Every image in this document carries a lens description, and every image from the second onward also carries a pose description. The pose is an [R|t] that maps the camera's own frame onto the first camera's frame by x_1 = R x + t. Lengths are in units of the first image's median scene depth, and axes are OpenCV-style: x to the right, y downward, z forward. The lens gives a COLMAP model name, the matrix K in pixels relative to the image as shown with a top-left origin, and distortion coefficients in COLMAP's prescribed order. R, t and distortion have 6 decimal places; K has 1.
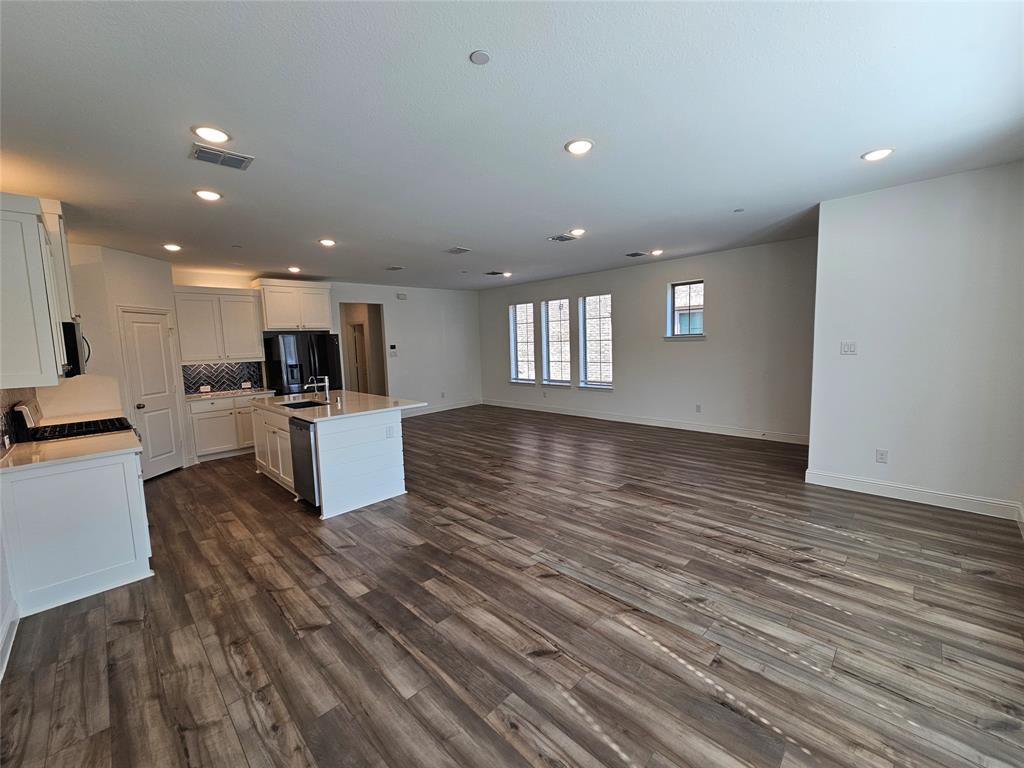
lens RADIAL K [[418.0, 0, 520.1], [0, 418.0, 384.2], [0, 0, 1]] dist [-0.003729, 0.001532]
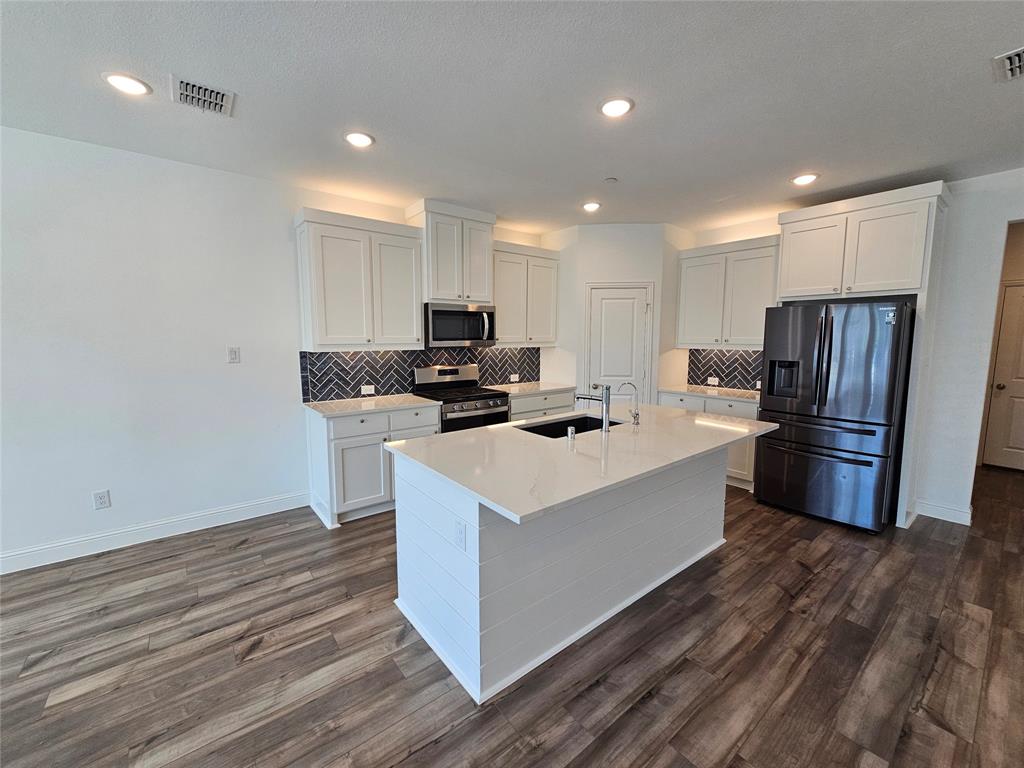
lens RADIAL K [[418.0, 0, 515.7], [0, 418.0, 381.1], [0, 0, 1]] dist [-0.003729, 0.001532]
pose [[-0.119312, 0.140815, -0.982820, 0.056472], [-0.100622, 0.983080, 0.153067, -0.084400], [0.987745, 0.117156, -0.103124, 0.864109]]
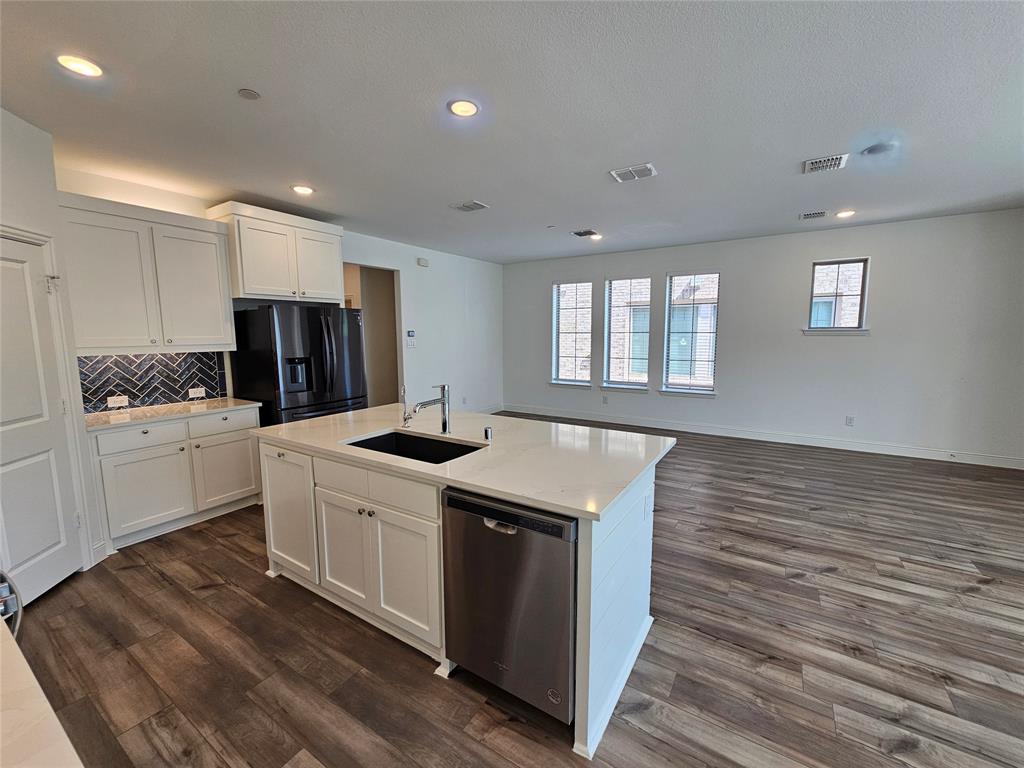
lens RADIAL K [[418.0, 0, 517.7], [0, 418.0, 383.0], [0, 0, 1]] dist [-0.003729, 0.001532]
pose [[0.977449, 0.002843, 0.211150, -0.446070], [-0.005155, 0.999933, 0.010399, -0.024413], [-0.211107, -0.011254, 0.977398, 0.453901]]
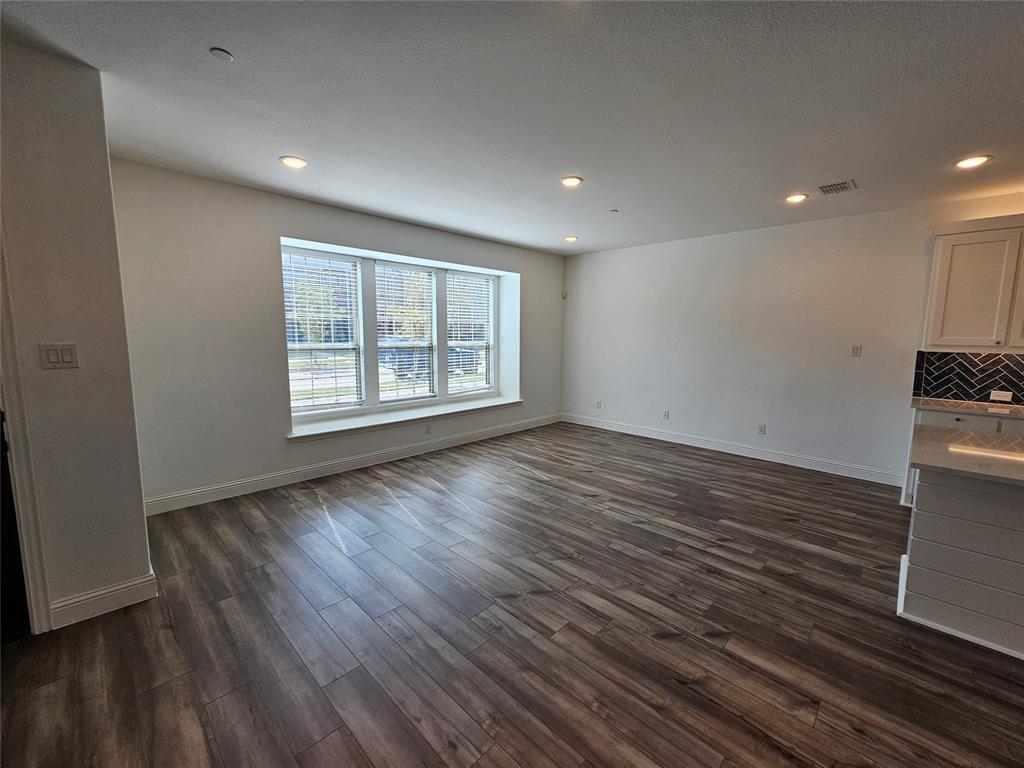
lens RADIAL K [[418.0, 0, 519.1], [0, 418.0, 382.7], [0, 0, 1]] dist [-0.003729, 0.001532]
pose [[-0.999691, 0.024497, -0.004145, 0.162327], [0.022957, 0.974551, 0.222986, -0.123219], [0.009502, 0.222822, -0.974813, 1.194966]]
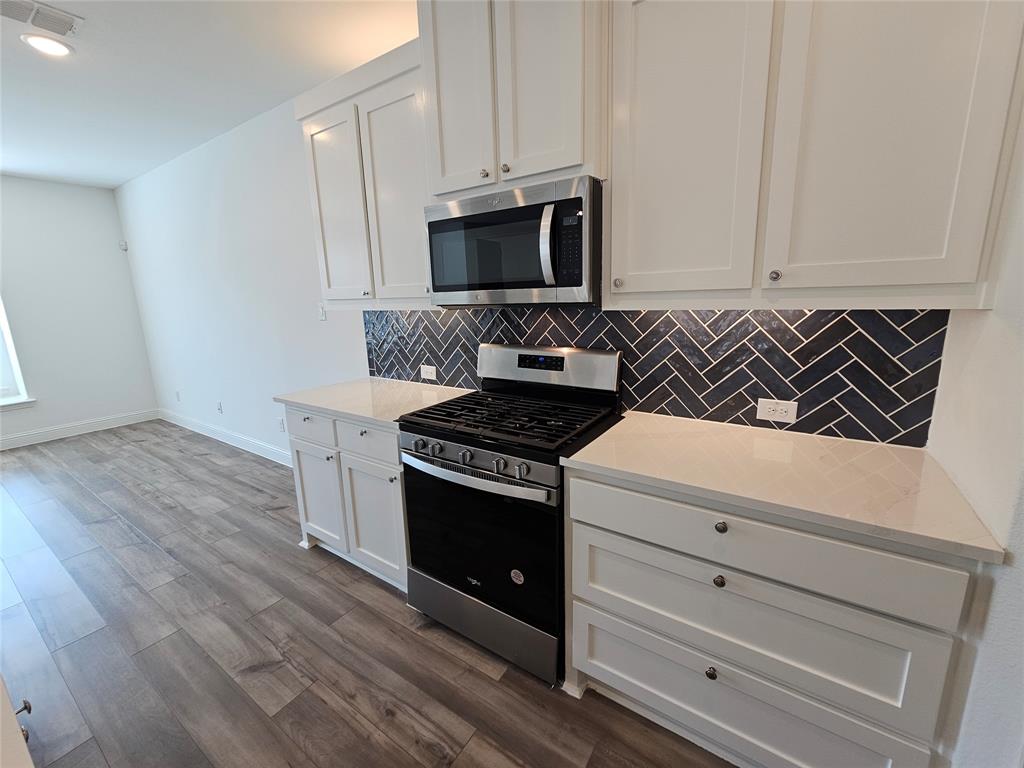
lens RADIAL K [[418.0, 0, 516.2], [0, 418.0, 382.6], [0, 0, 1]] dist [-0.003729, 0.001532]
pose [[-0.980194, 0.088722, -0.177056, -0.659725], [0.031488, 0.952481, 0.302967, -0.056755], [0.195523, 0.291391, -0.936409, 0.992171]]
